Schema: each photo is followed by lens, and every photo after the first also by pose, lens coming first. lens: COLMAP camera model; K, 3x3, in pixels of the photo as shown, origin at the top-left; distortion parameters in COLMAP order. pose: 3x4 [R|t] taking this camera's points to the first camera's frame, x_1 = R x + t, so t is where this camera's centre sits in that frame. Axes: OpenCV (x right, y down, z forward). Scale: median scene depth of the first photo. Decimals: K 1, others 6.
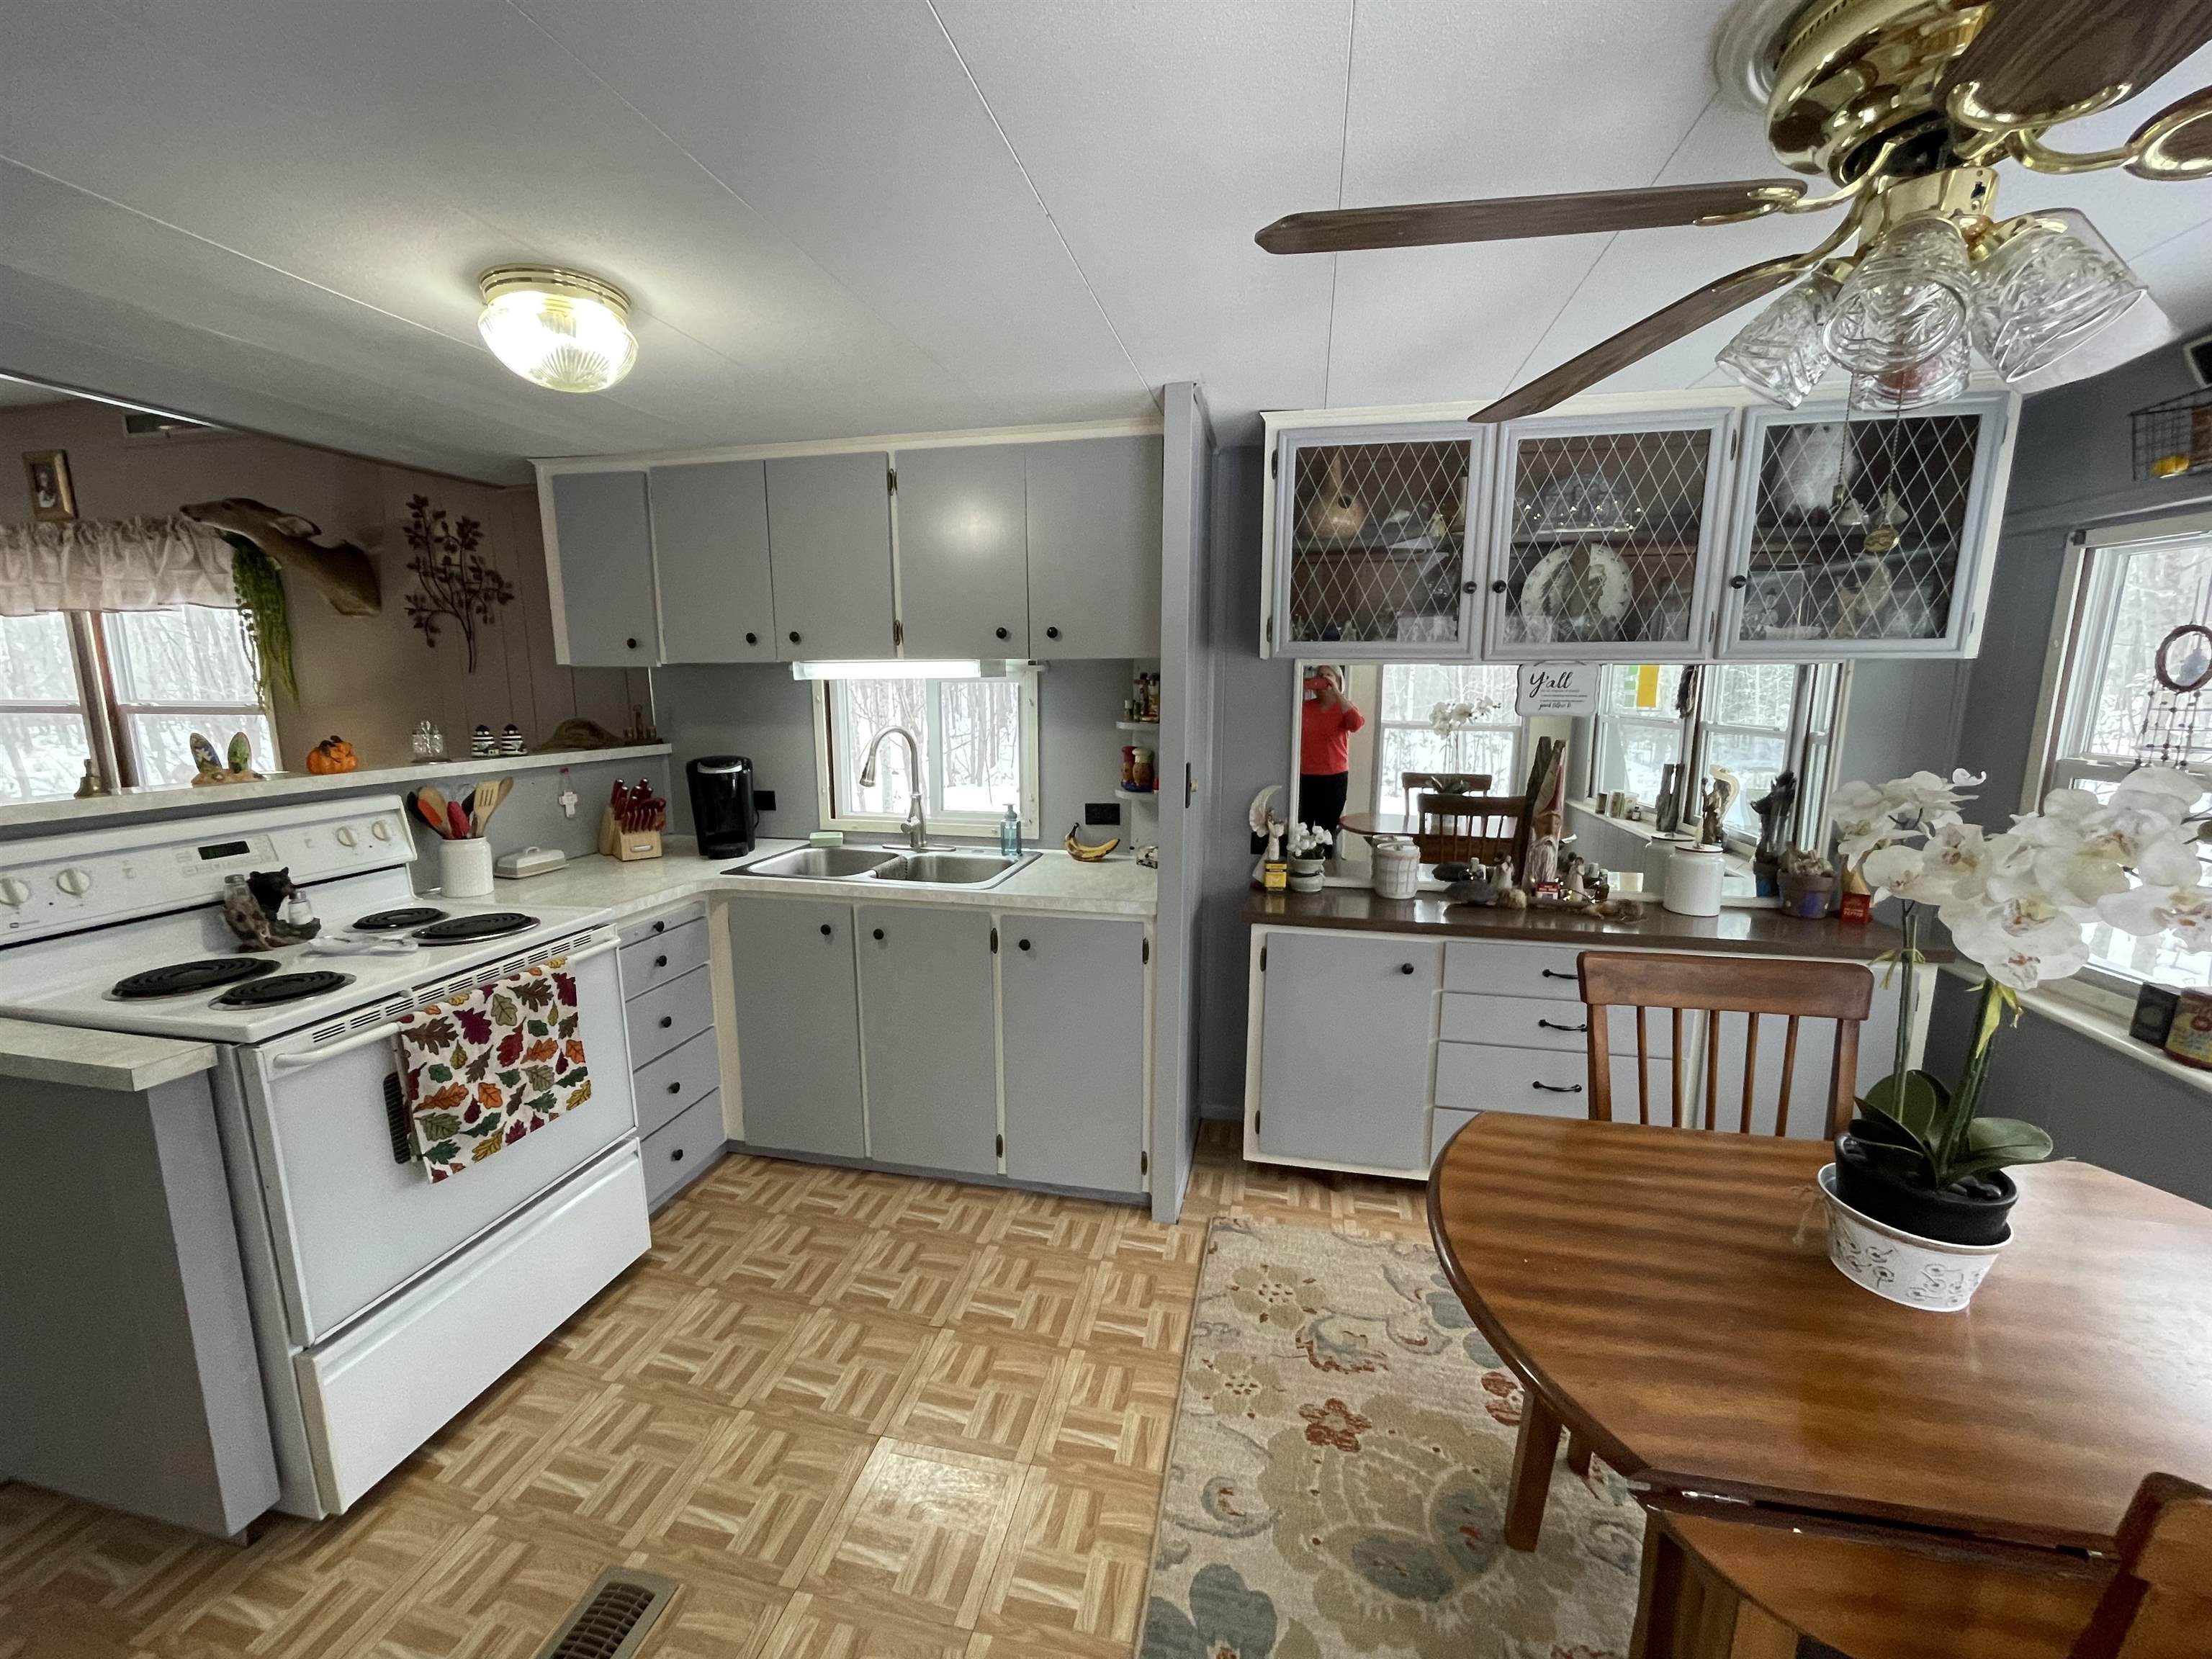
lens RADIAL K [[894.0, 0, 1104.6], [0, 894.0, 836.6], [0, 0, 1]] dist [-0.001790, -0.000094]
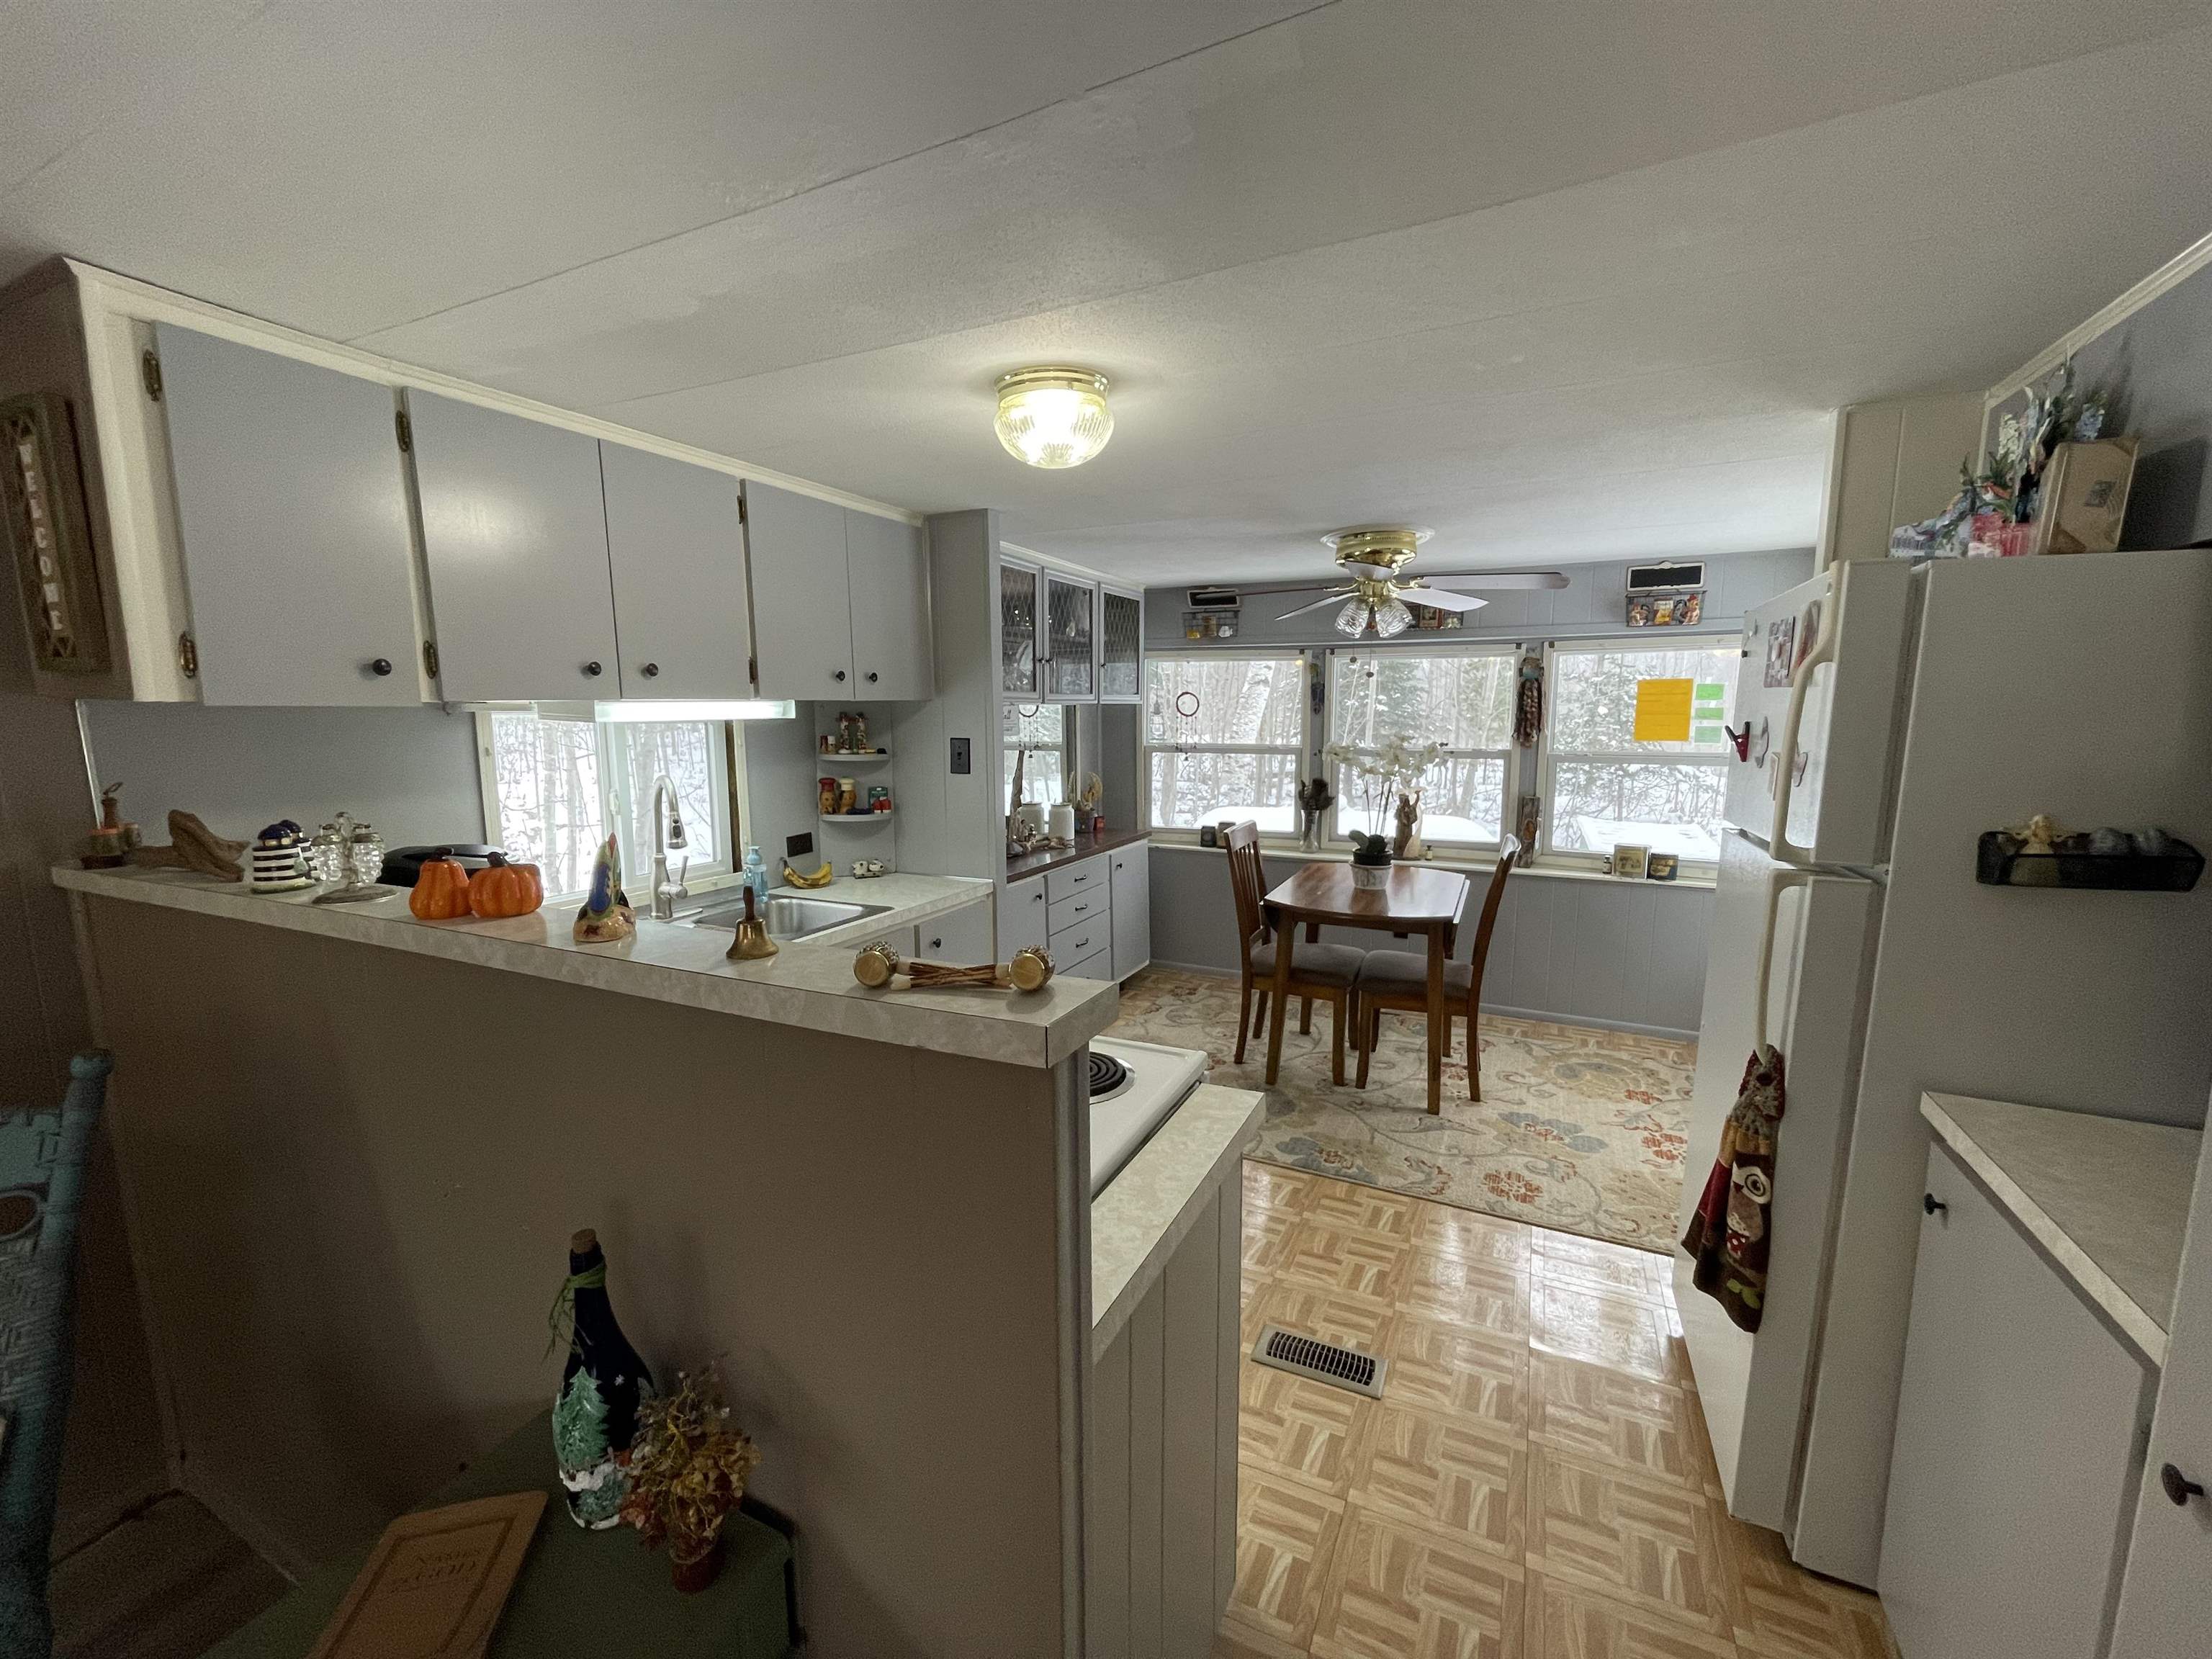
lens RADIAL K [[896.9, 0, 1111.7], [0, 896.9, 832.8], [0, 0, 1]] dist [-0.000334, -0.000005]
pose [[0.224621, -0.136977, 0.964771, -1.322256], [0.170751, 0.980285, 0.099425, -0.113884], [-0.959369, 0.142403, 0.243582, 0.543250]]
